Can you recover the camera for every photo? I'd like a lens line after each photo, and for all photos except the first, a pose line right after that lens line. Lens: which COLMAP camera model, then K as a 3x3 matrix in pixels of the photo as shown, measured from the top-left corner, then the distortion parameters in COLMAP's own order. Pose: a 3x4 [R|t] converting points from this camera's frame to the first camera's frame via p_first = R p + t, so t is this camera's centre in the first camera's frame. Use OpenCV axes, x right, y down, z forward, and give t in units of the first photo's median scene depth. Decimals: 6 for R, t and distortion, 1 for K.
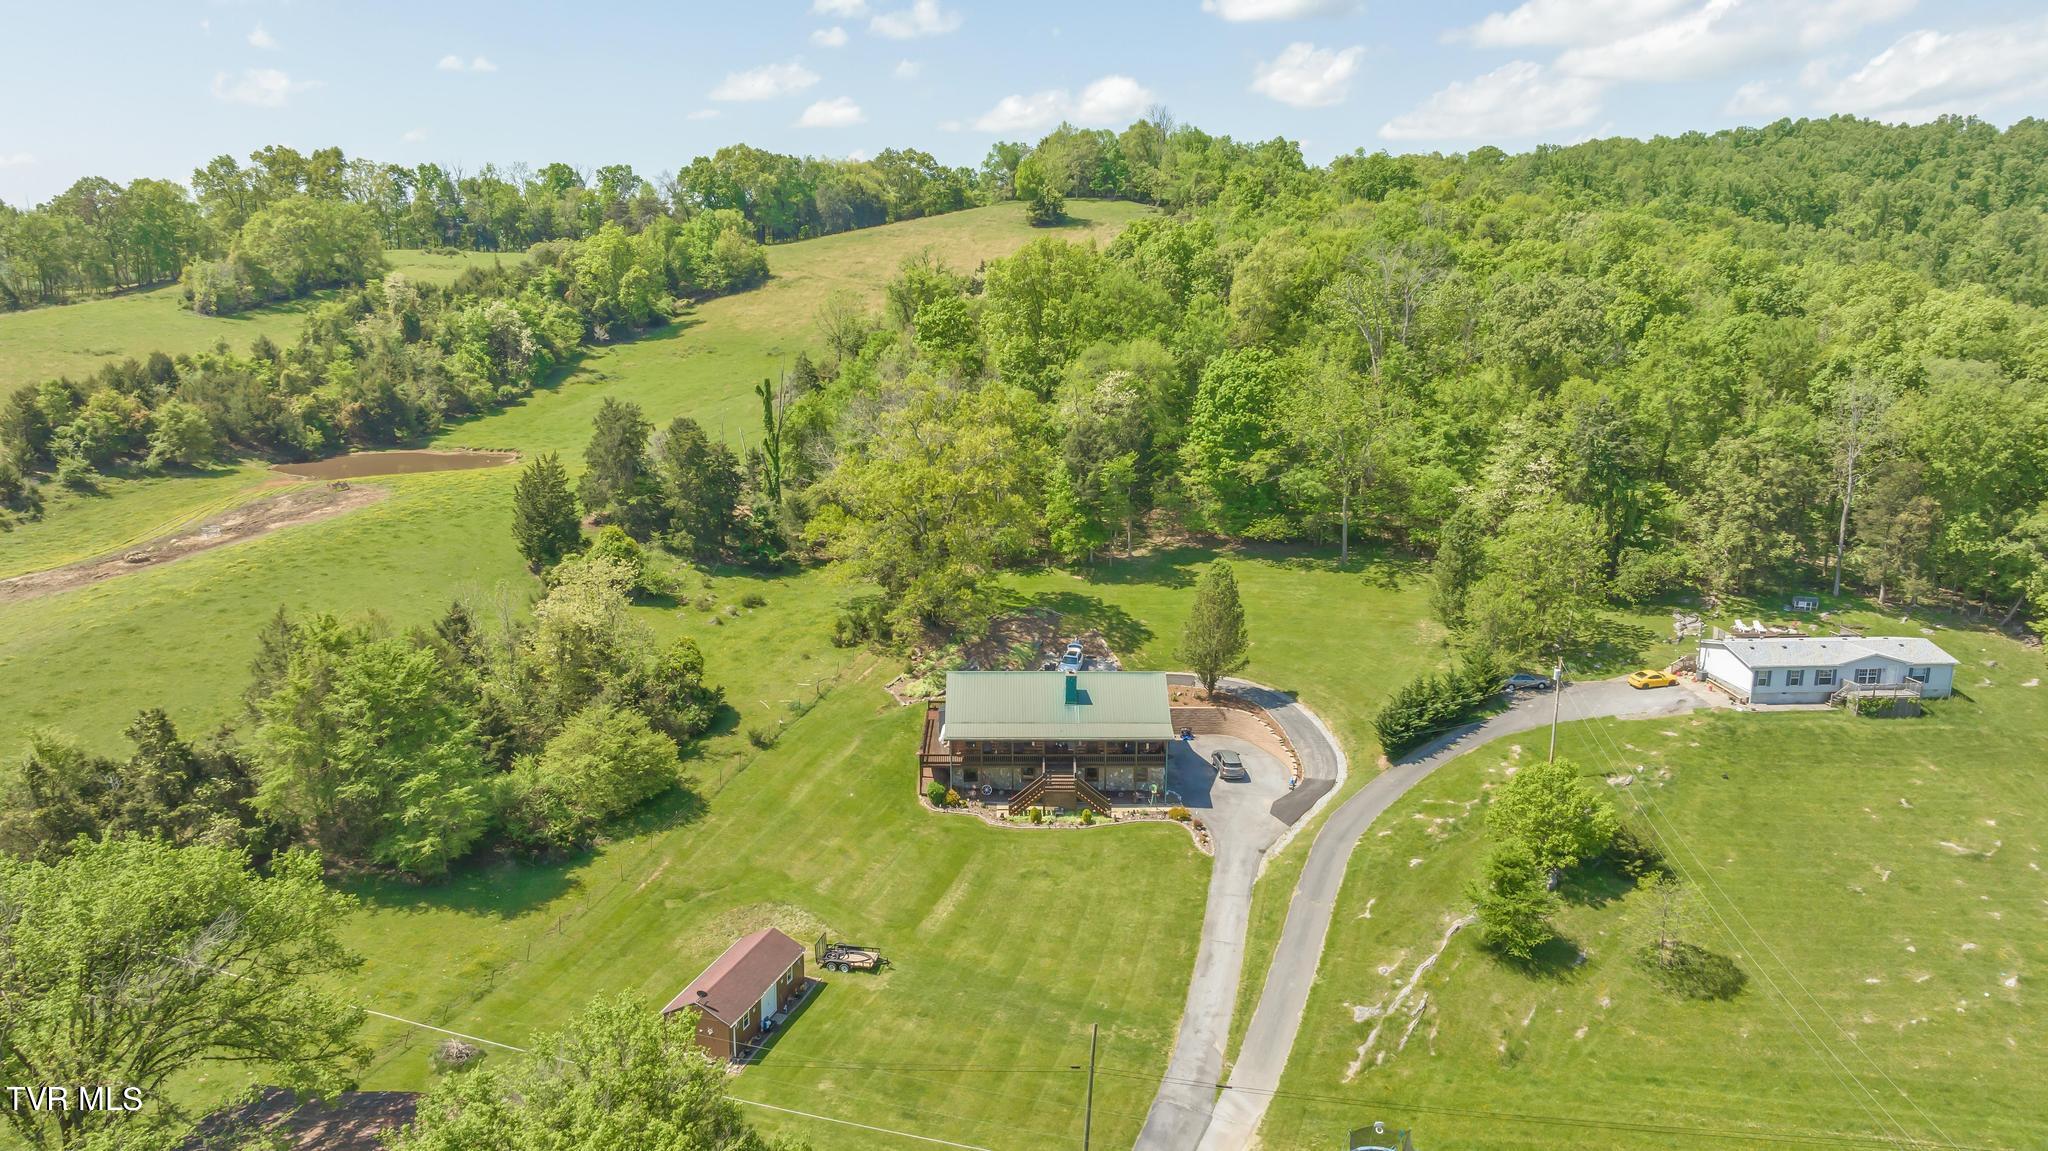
lens RADIAL K [[1461.3, 0, 1024.0], [0, 1461.3, 575.5], [0, 0, 1]] dist [-0.017825, 0.006707]
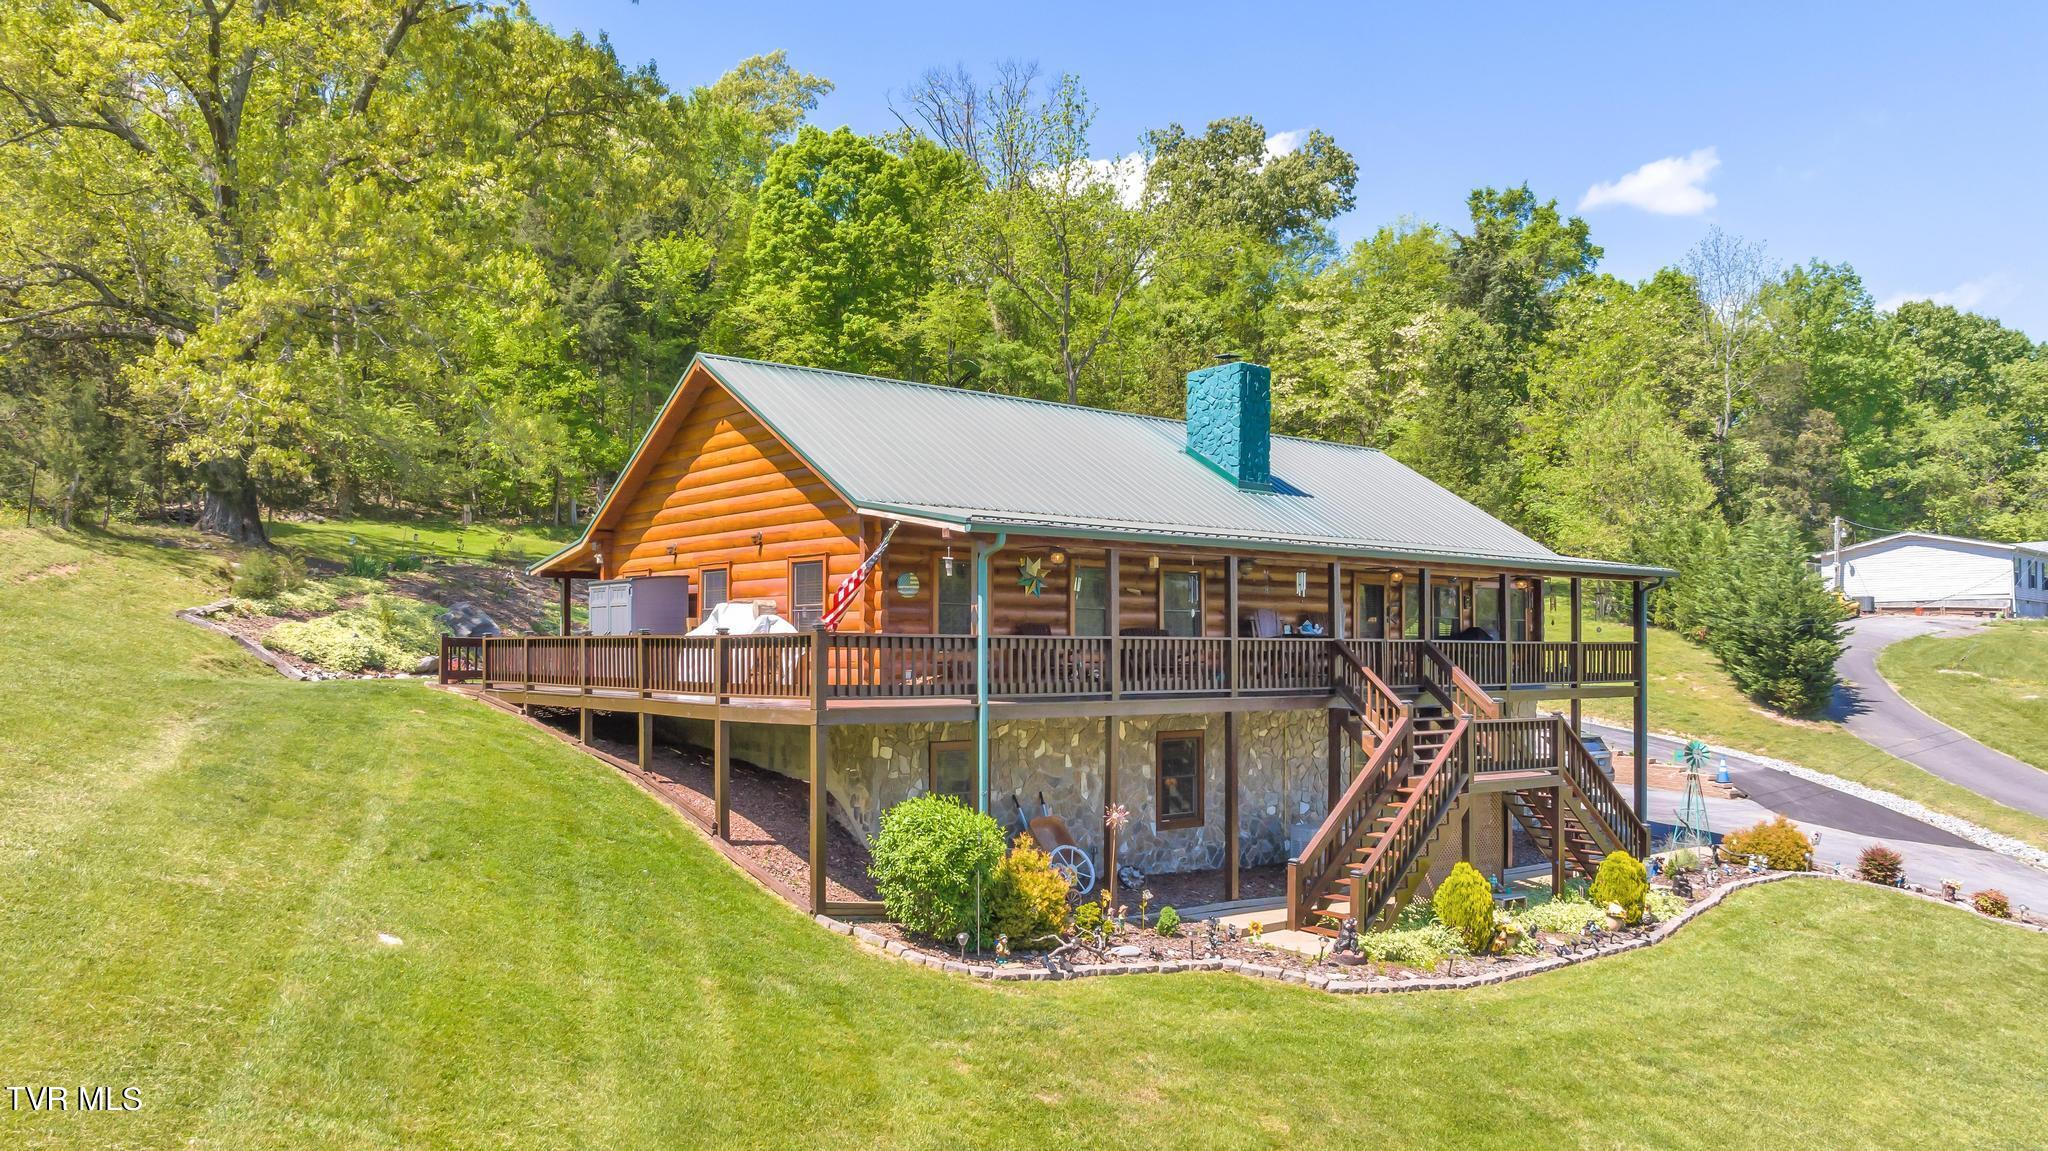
lens RADIAL K [[1461.3, 0, 1024.0], [0, 1461.3, 575.5], [0, 0, 1]] dist [-0.017825, 0.006707]
pose [[0.779615, 0.033948, 0.625338, -0.127280], [0.132700, 0.966901, -0.217930, 0.130316], [-0.612038, 0.252884, 0.749306, 0.742461]]
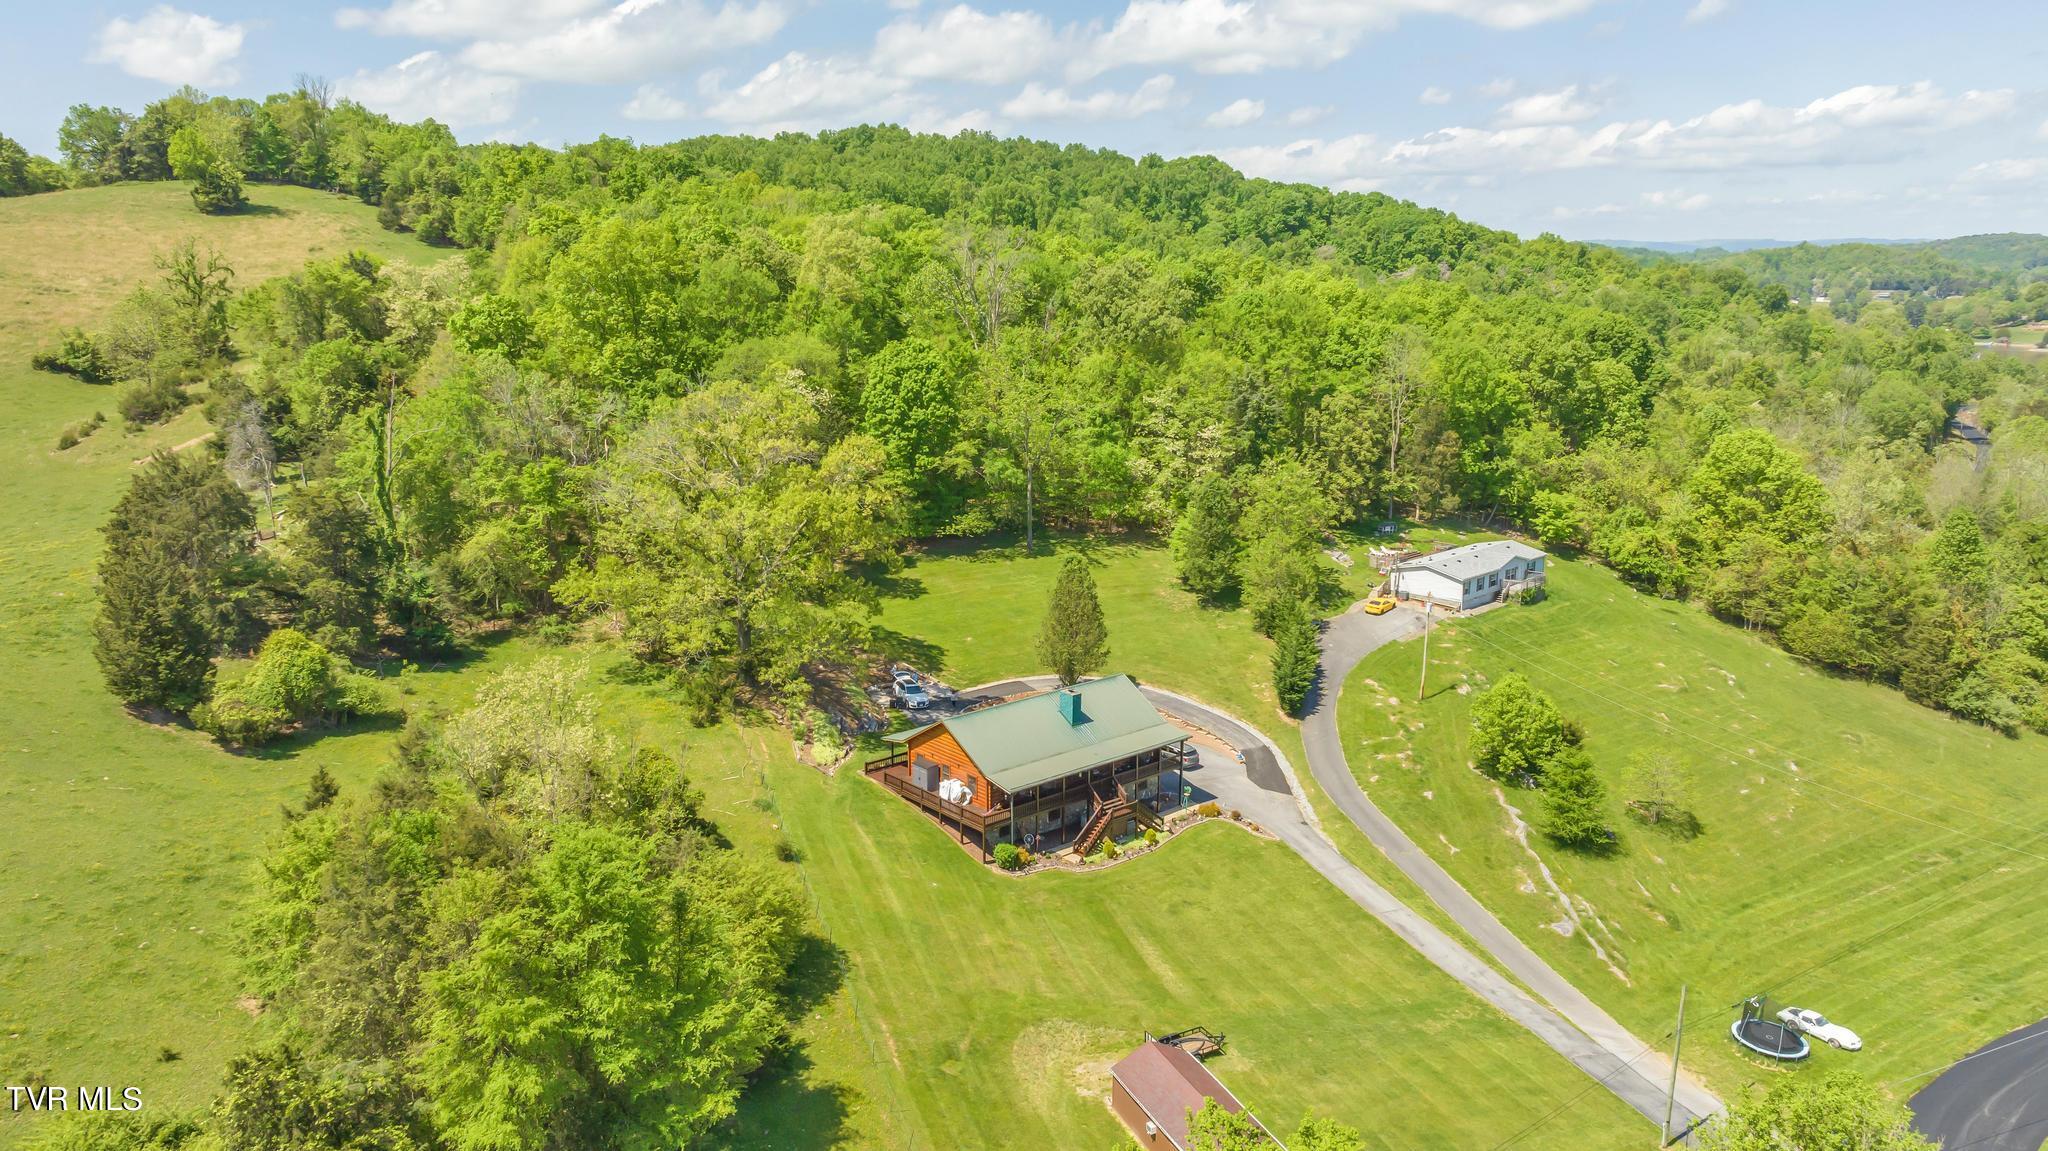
lens RADIAL K [[1454.4, 0, 1024.0], [0, 1454.4, 575.5], [0, 0, 1]] dist [-0.033410, 0.049927]
pose [[0.762417, -0.143184, 0.631046, -0.487239], [0.141193, 0.988524, 0.053709, -0.051721], [-0.631494, 0.048151, 0.773884, 0.270305]]
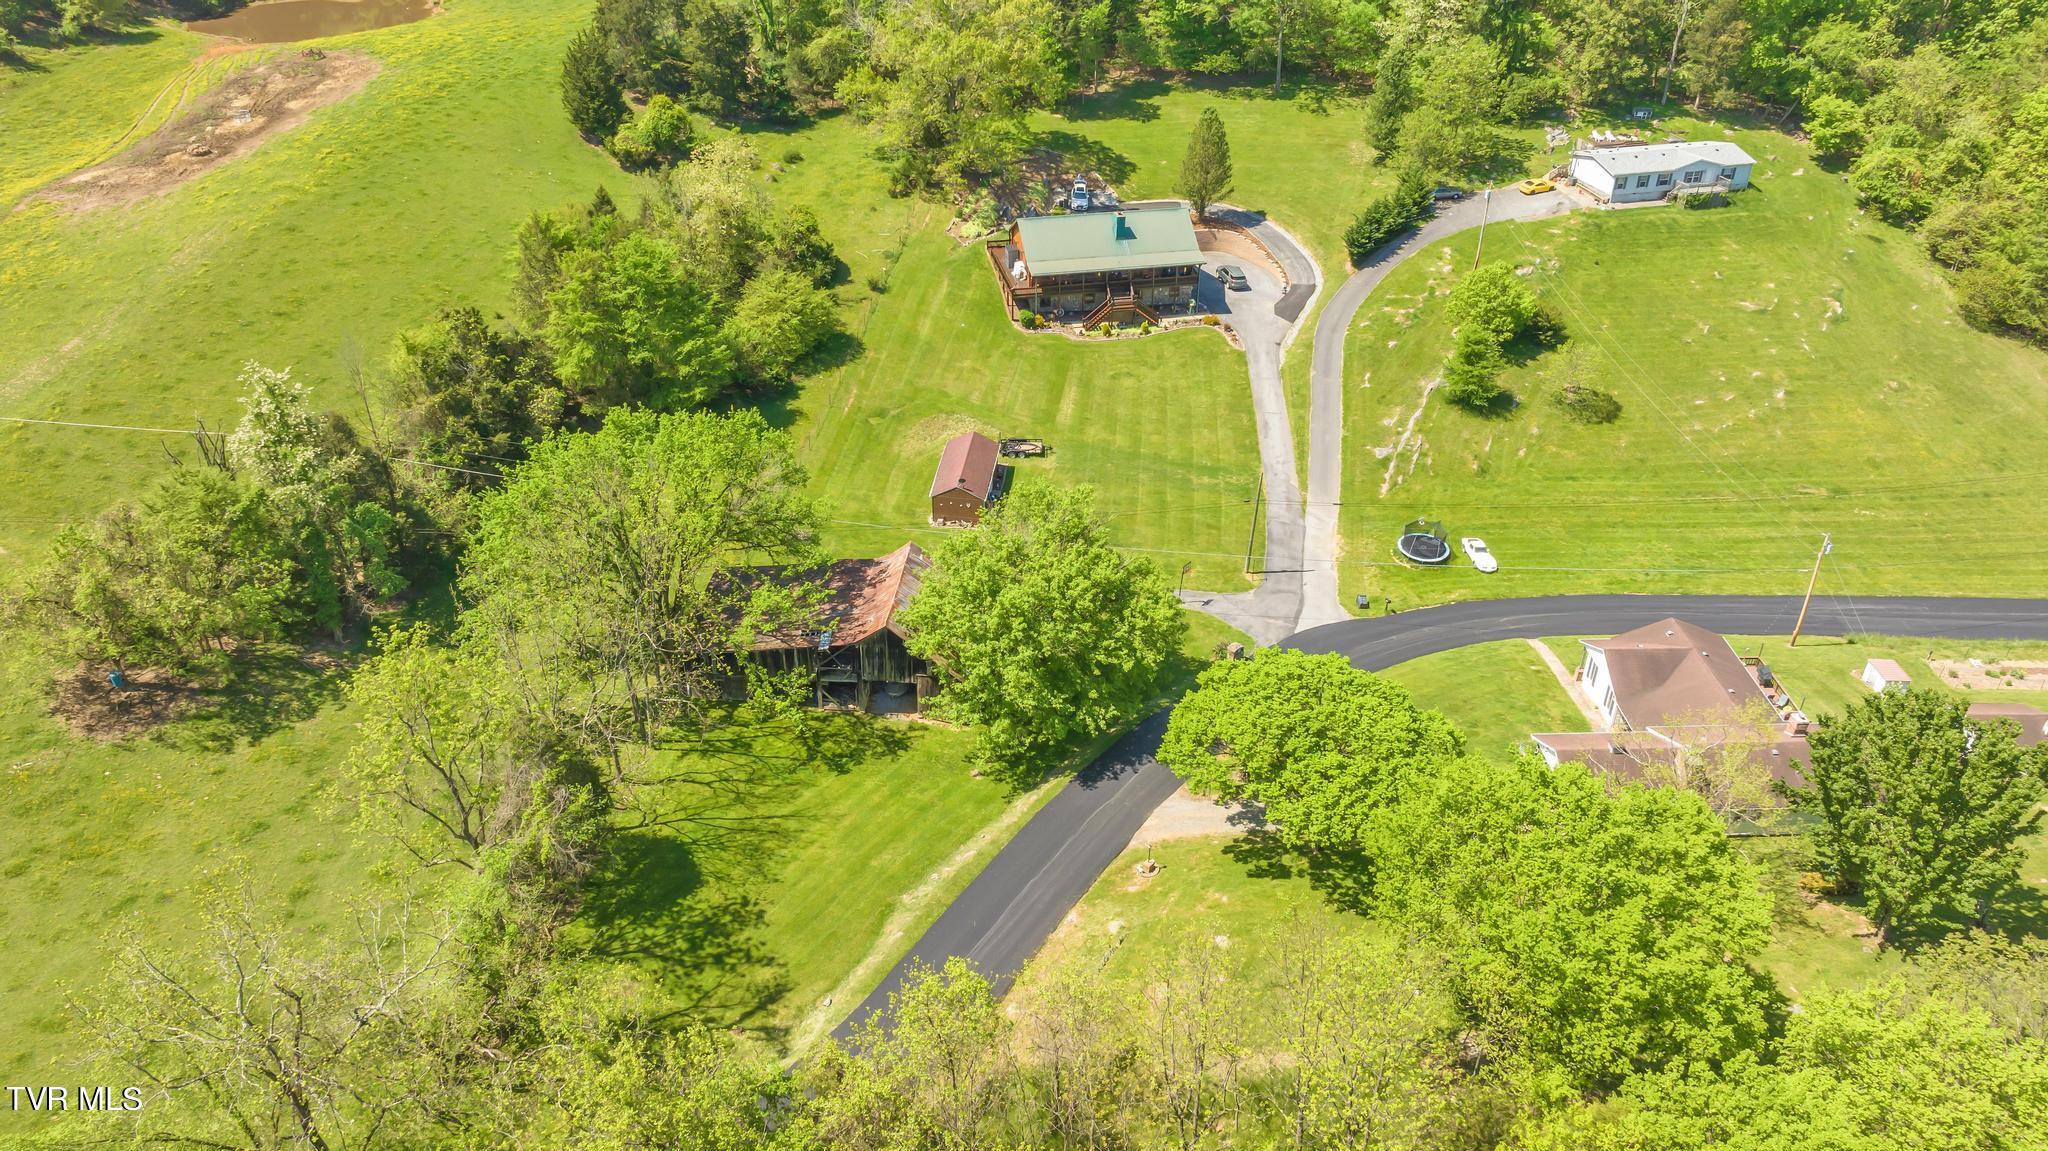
lens RADIAL K [[1487.6, 0, 1024.0], [0, 1487.6, 575.5], [0, 0, 1]] dist [-0.022258, 0.005046]
pose [[0.982396, -0.104209, 0.155043, -0.244875], [0.044256, 0.936152, 0.348799, -0.080563], [-0.181492, -0.335797, 0.924284, -0.238184]]
